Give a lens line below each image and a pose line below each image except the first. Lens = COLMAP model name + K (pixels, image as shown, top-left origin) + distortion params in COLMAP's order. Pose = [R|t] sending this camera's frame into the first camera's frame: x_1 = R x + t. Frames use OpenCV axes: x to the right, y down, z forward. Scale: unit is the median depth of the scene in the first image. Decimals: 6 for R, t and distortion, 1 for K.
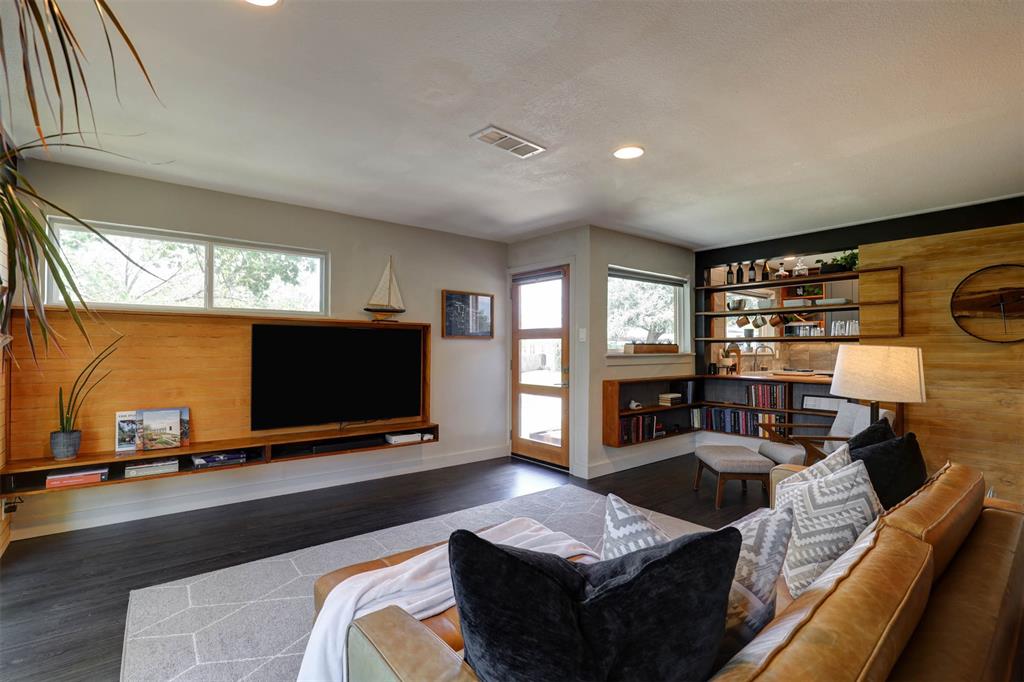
lens RADIAL K [[470.2, 0, 512.7], [0, 470.2, 343.2], [0, 0, 1]] dist [-0.033378, 0.001752]
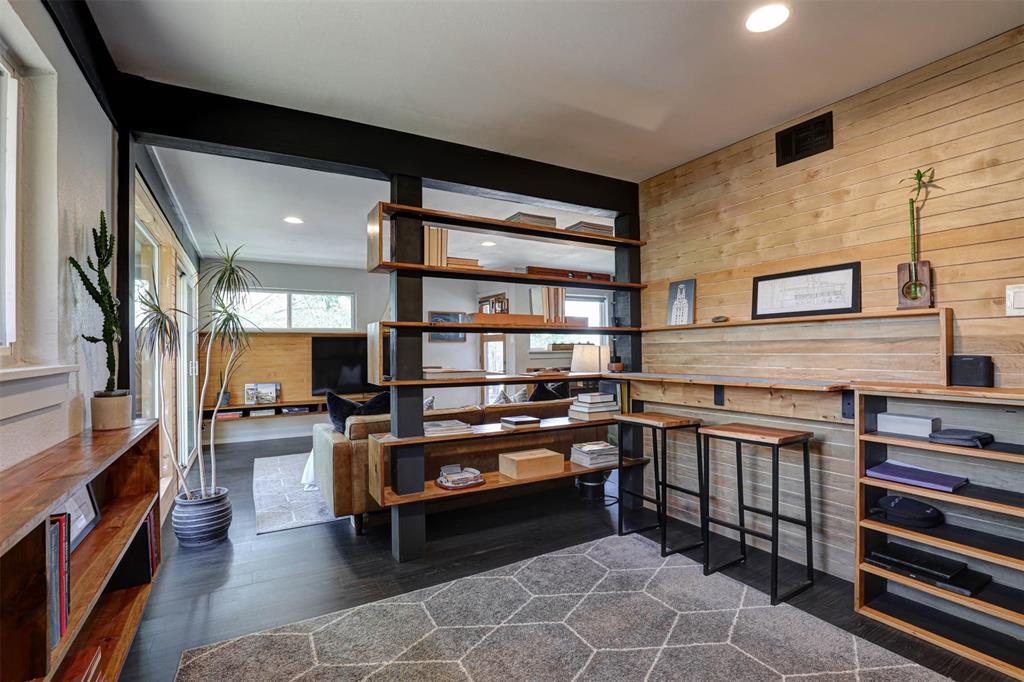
lens RADIAL K [[470.2, 0, 511.4], [0, 470.2, 345.5], [0, 0, 1]] dist [-0.033378, 0.001752]
pose [[0.986853, -0.017134, -0.160713, 0.505204], [0.018069, 0.999827, 0.004358, -0.002358], [0.160610, -0.007205, 0.986992, -0.676749]]
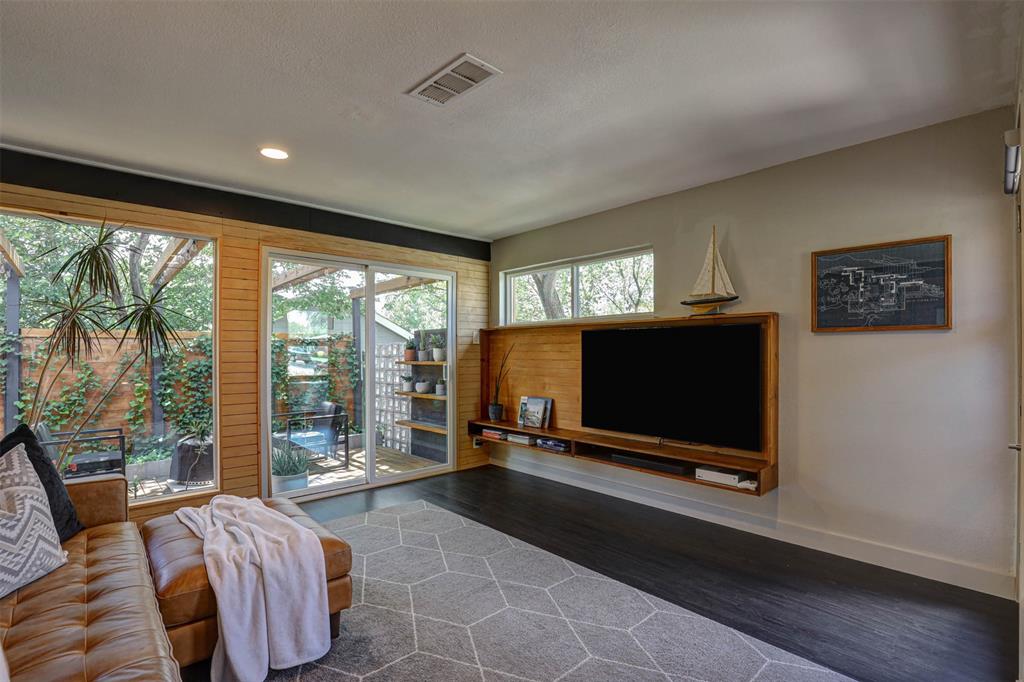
lens RADIAL K [[470.2, 0, 503.3], [0, 470.2, 349.1], [0, 0, 1]] dist [-0.033378, 0.001752]
pose [[0.057380, -0.010822, -0.998294, 0.564645], [0.014564, 0.999844, -0.010002, 0.011737], [0.998246, -0.013965, 0.057529, 0.769311]]
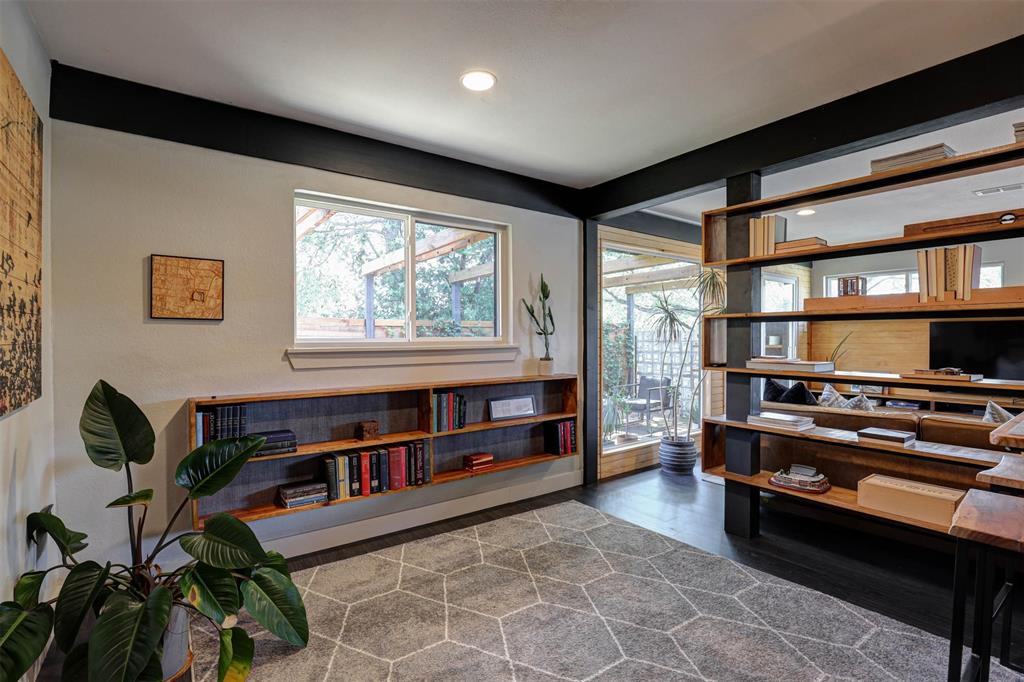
lens RADIAL K [[470.2, 0, 507.9], [0, 470.2, 343.9], [0, 0, 1]] dist [-0.033378, 0.001752]
pose [[-0.052384, 0.005586, -0.998611, 1.036347], [0.014316, 0.999886, 0.004843, 0.002644], [0.998524, -0.014042, -0.052458, -0.316236]]
